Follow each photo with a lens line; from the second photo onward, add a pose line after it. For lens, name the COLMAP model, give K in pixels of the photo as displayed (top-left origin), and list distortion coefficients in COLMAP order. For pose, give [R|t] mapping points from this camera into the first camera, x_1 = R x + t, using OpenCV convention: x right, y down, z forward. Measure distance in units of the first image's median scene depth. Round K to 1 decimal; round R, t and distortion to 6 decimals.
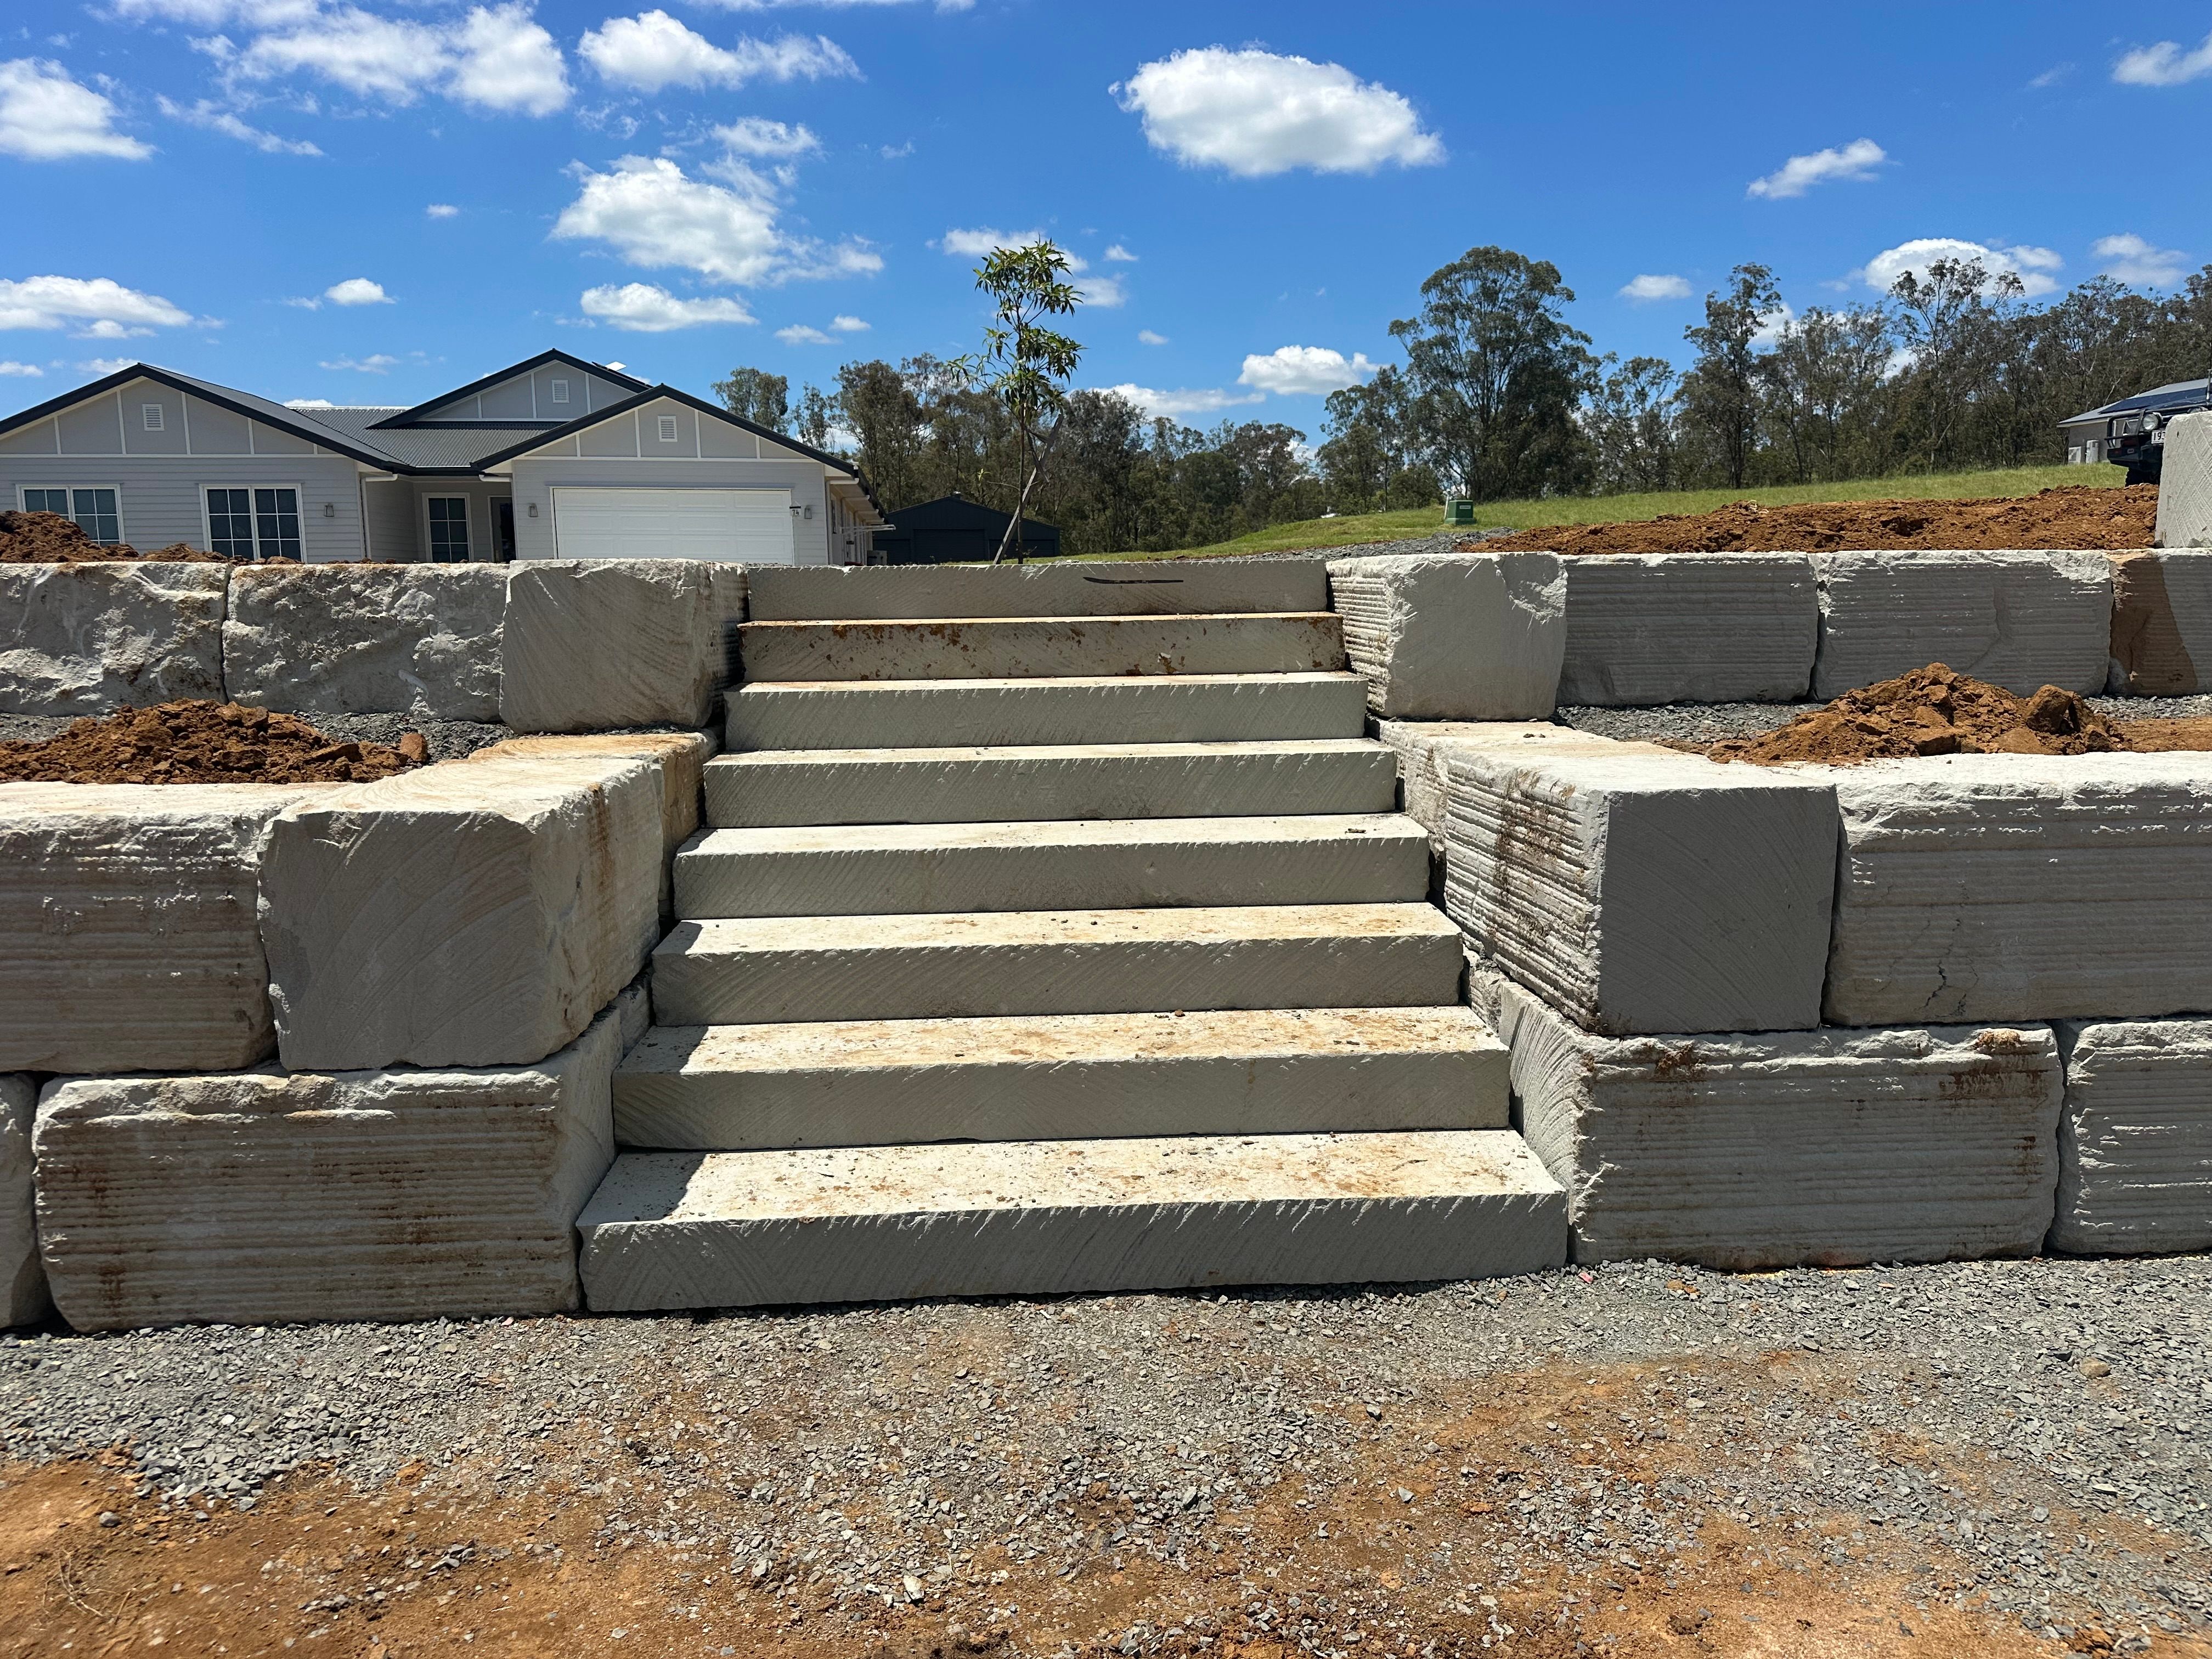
lens RADIAL K [[1541.1, 0, 1107.9], [0, 1541.1, 804.6], [0, 0, 1]] dist [0.065822, -0.083277]
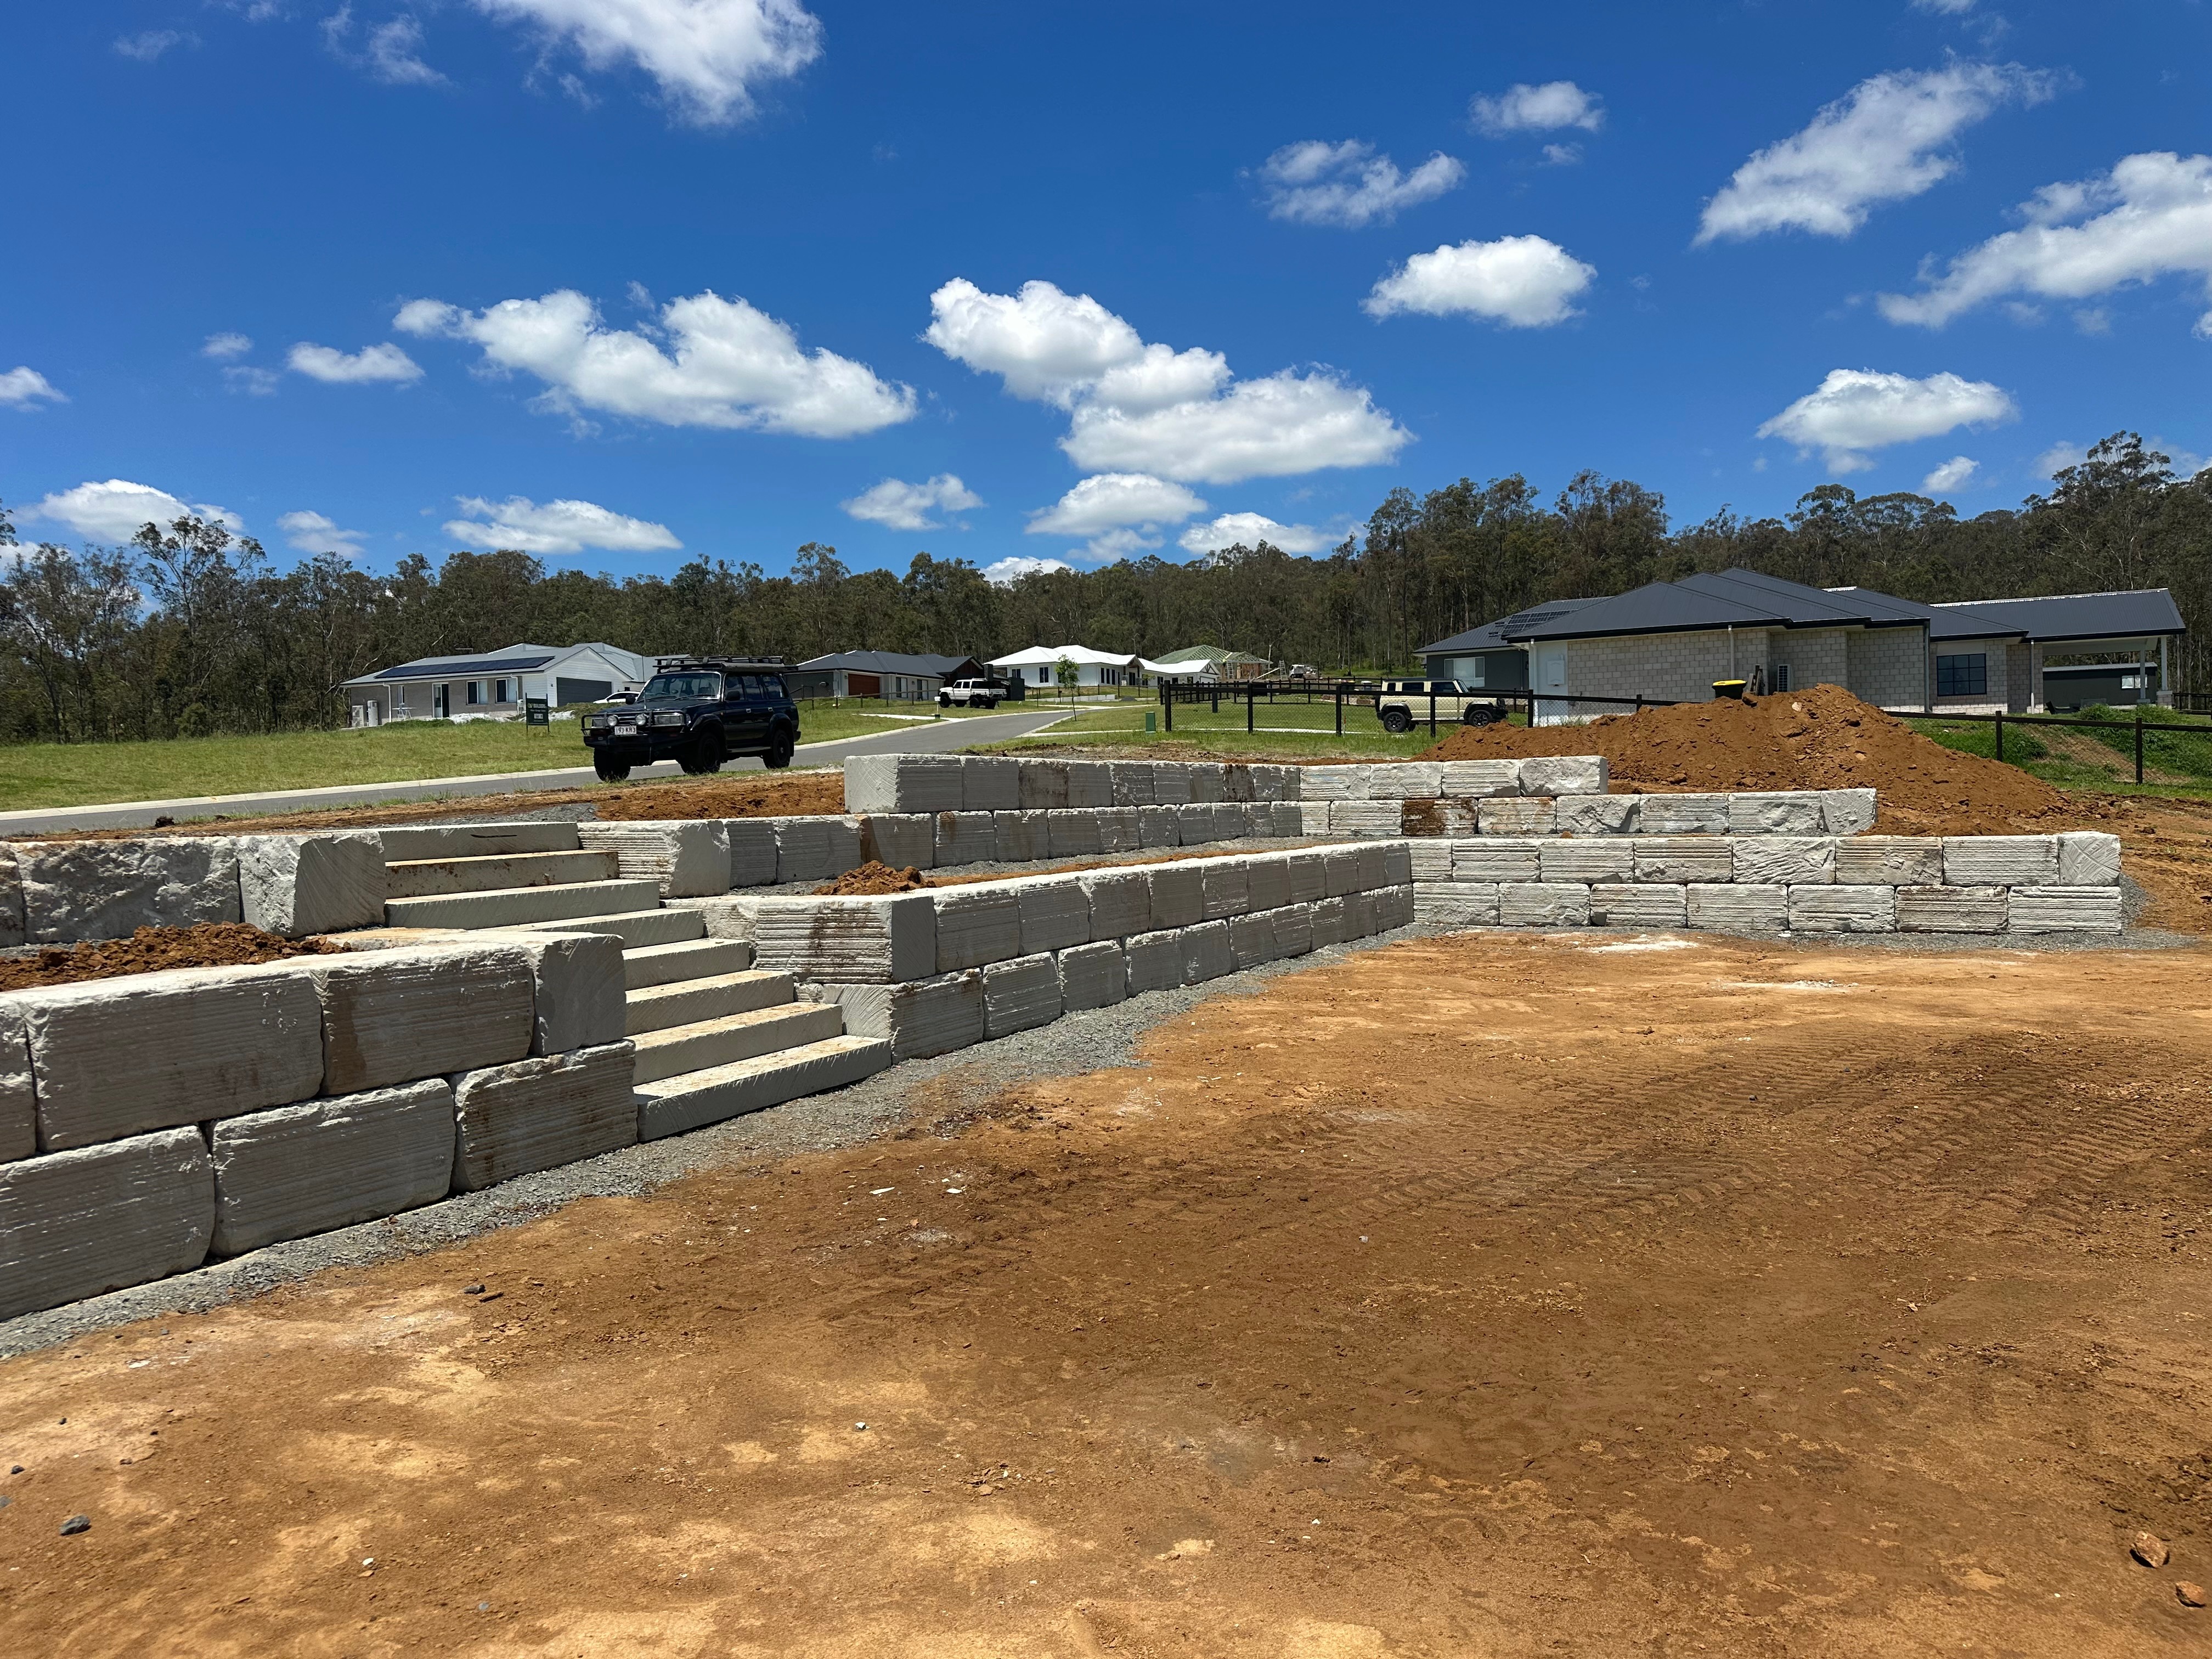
lens RADIAL K [[1541.1, 0, 1107.9], [0, 1541.1, 804.6], [0, 0, 1]] dist [0.065822, -0.083277]
pose [[0.517809, -0.006780, 0.855470, -1.274374], [0.137869, 0.987559, -0.075624, 0.057806], [-0.844314, 0.157102, 0.512301, -0.582007]]
